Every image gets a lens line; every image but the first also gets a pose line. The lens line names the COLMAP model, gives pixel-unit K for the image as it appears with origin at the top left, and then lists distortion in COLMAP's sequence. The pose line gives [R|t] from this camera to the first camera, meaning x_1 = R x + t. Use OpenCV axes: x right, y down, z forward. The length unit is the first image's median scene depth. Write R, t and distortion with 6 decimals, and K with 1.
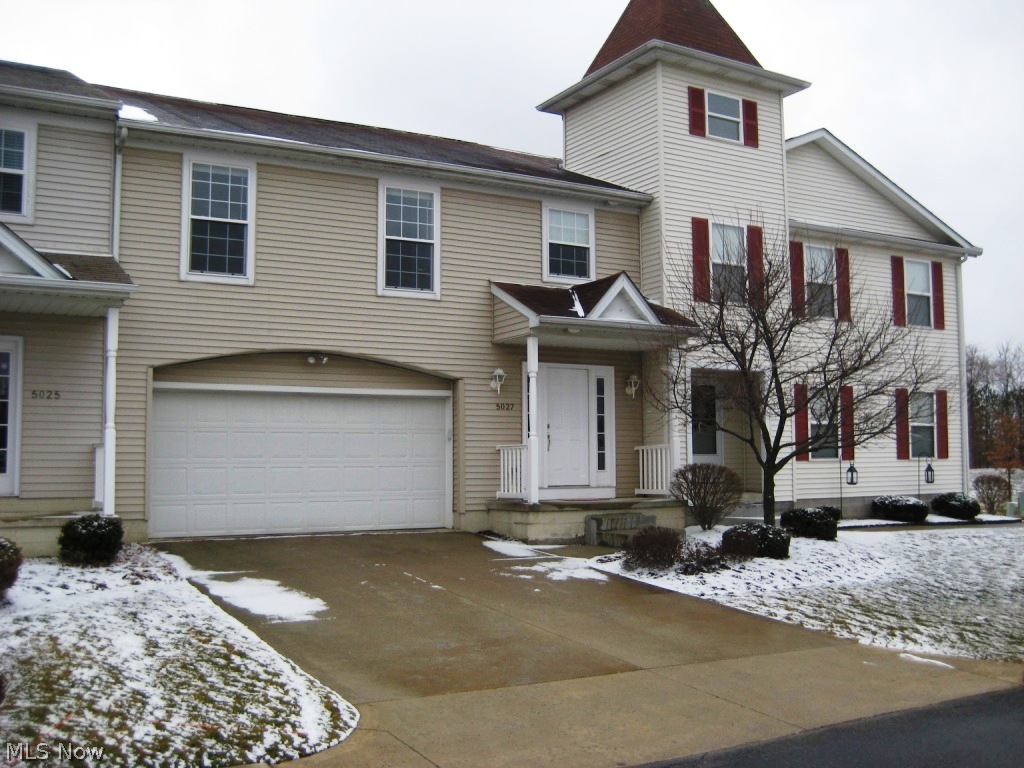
lens RADIAL K [[1065.6, 0, 511.2], [0, 1065.6, 375.5], [0, 0, 1]] dist [-0.099494, 0.000000]
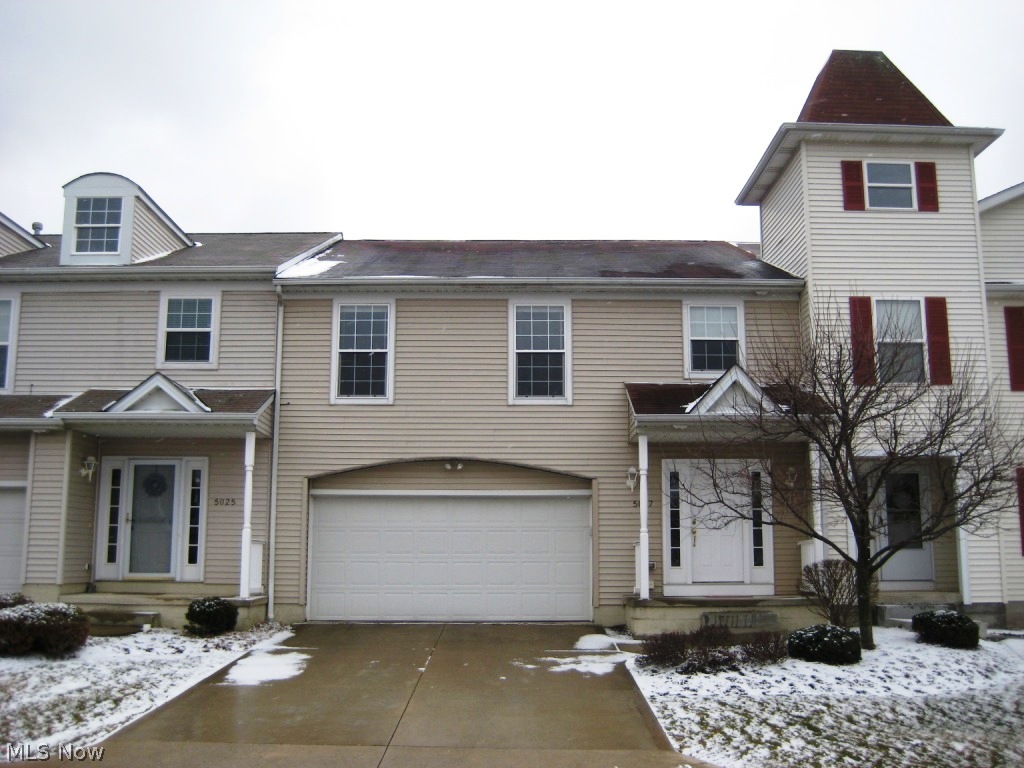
lens RADIAL K [[1065.6, 0, 512.7], [0, 1065.6, 388.6], [0, 0, 1]] dist [-0.099494, 0.000000]
pose [[0.864525, -0.073233, -0.497225, 0.422119], [0.033854, 0.995565, -0.087768, 0.004710], [0.501448, 0.059045, 0.863171, 0.050001]]
